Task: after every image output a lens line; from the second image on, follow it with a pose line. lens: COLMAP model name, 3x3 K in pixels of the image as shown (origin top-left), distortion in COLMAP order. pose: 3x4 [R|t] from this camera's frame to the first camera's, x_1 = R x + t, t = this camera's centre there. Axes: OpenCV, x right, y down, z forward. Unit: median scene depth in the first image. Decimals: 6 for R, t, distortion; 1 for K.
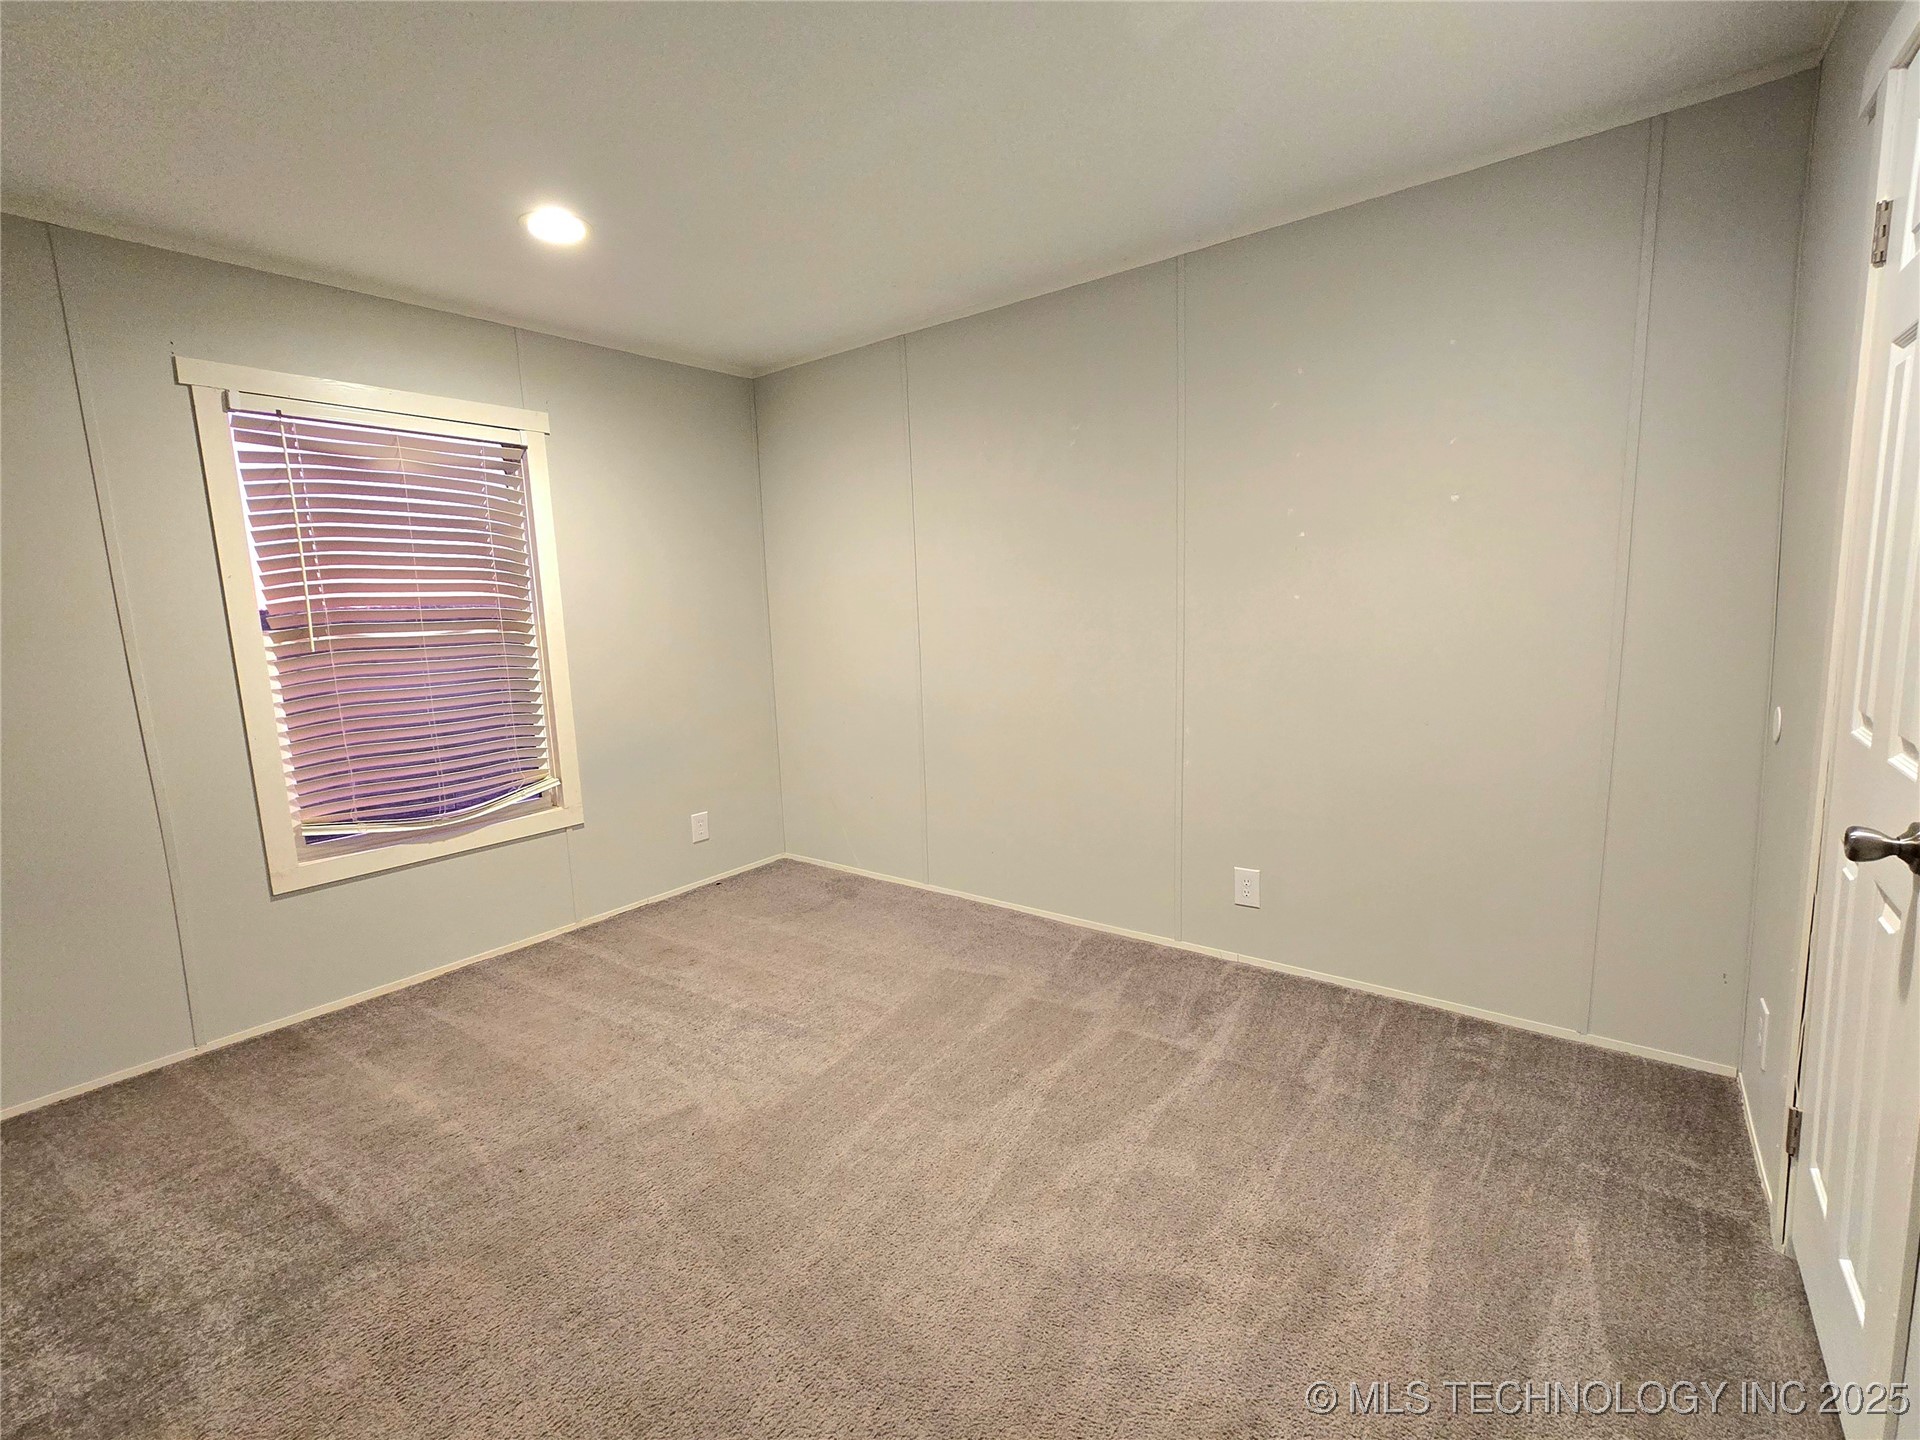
lens RADIAL K [[796.9, 0, 960.0], [0, 796.9, 720.0], [0, 0, 1]] dist [-0.000723, -0.000008]
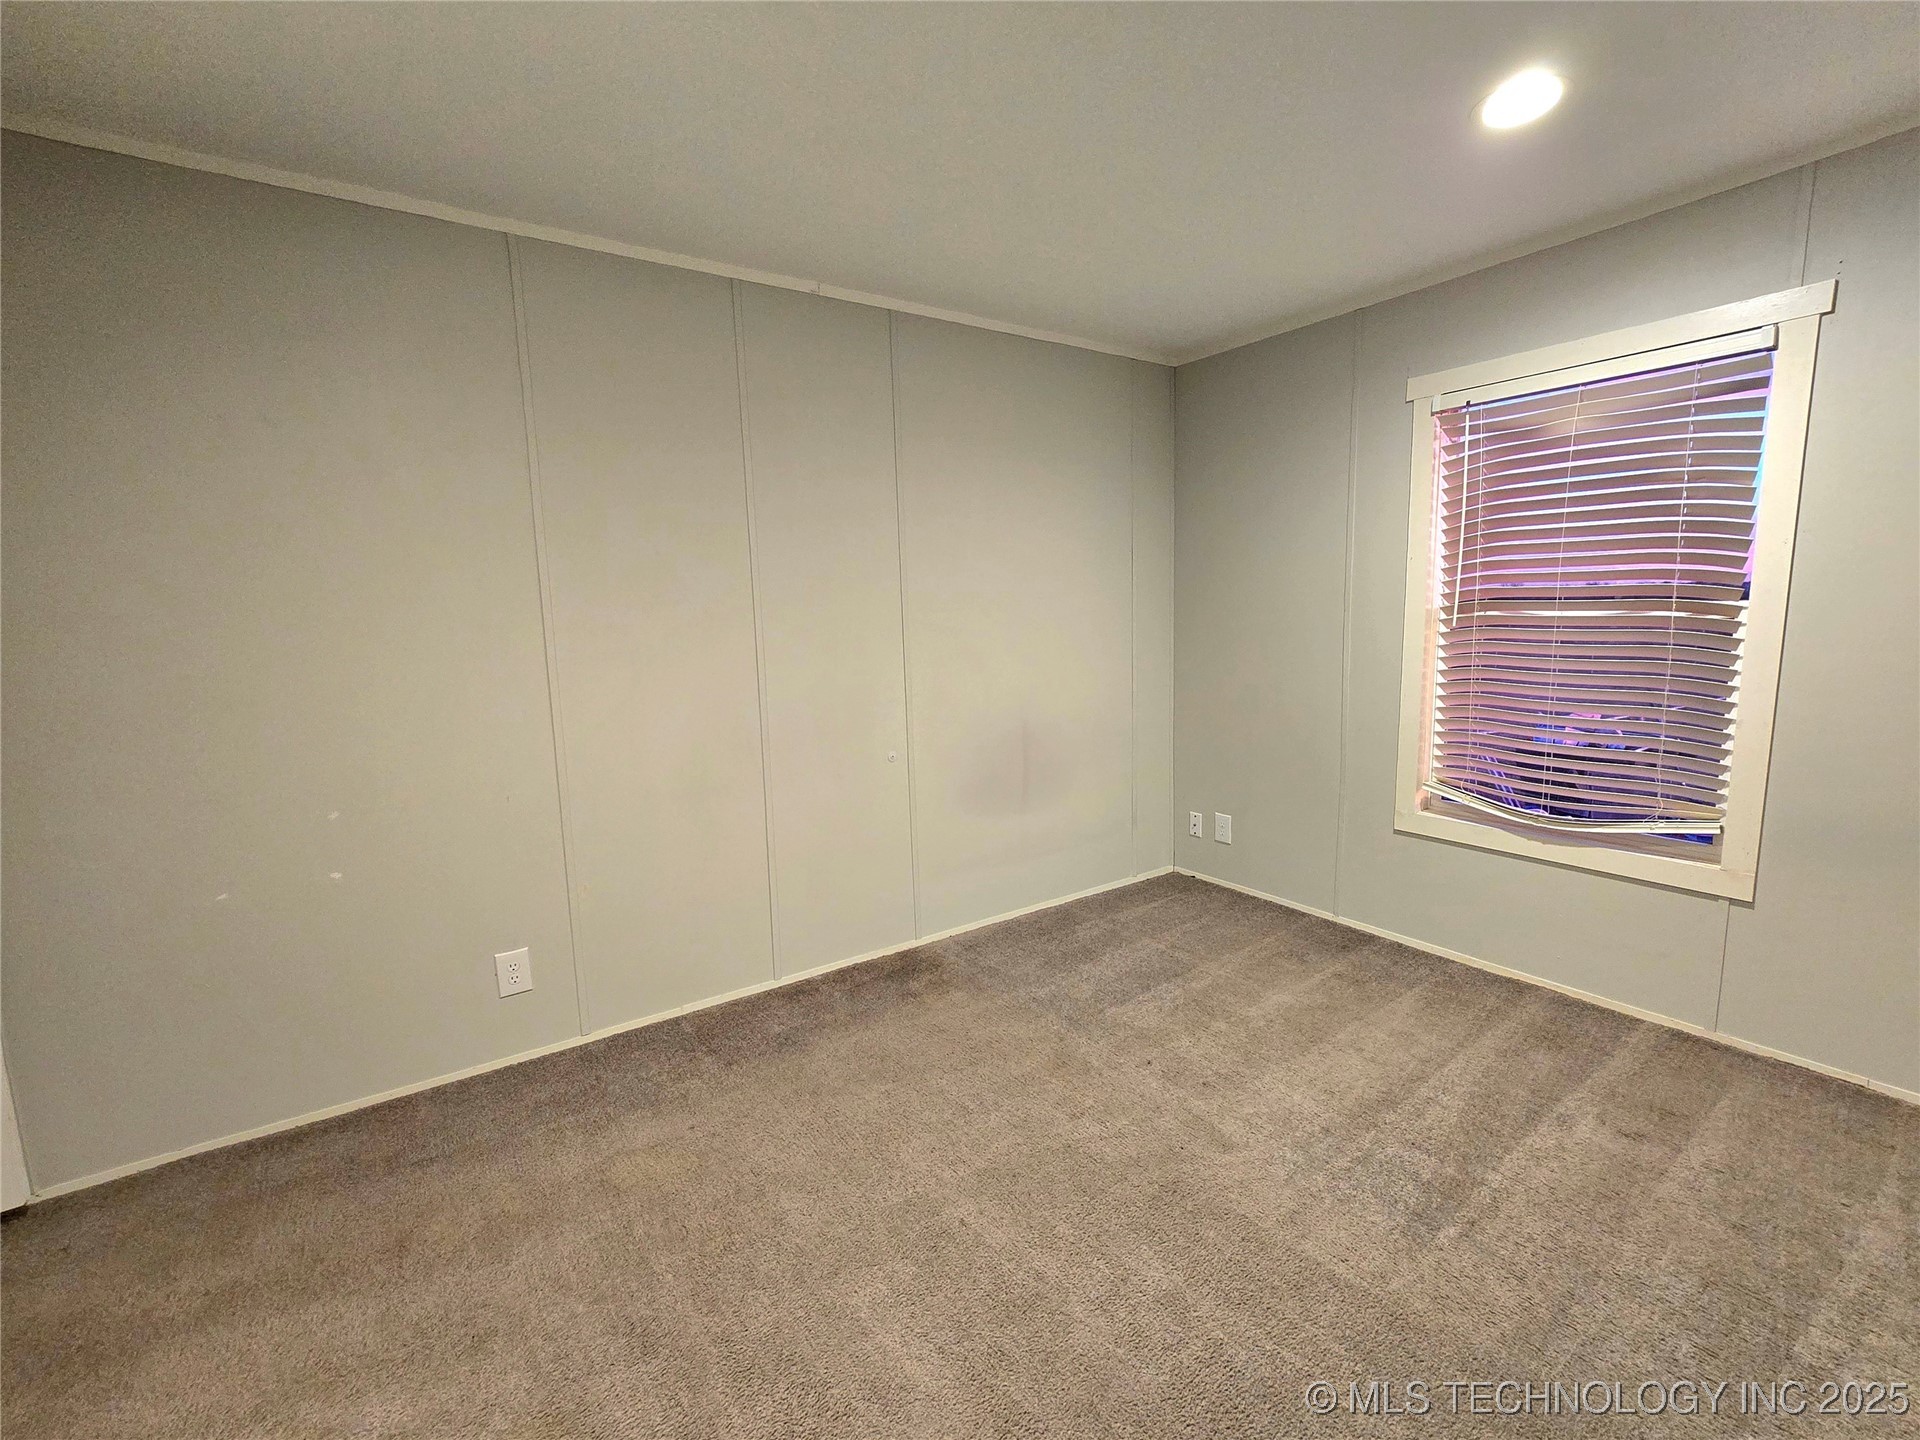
lens RADIAL K [[856.7, 0, 976.9], [0, 856.7, 729.8], [0, 0, 1]] dist [-0.002135, 0.000080]
pose [[-0.284586, 0.188942, -0.939847, 0.453660], [-0.090837, 0.970659, 0.222642, -0.141354], [0.954337, 0.148734, -0.259073, 0.663070]]
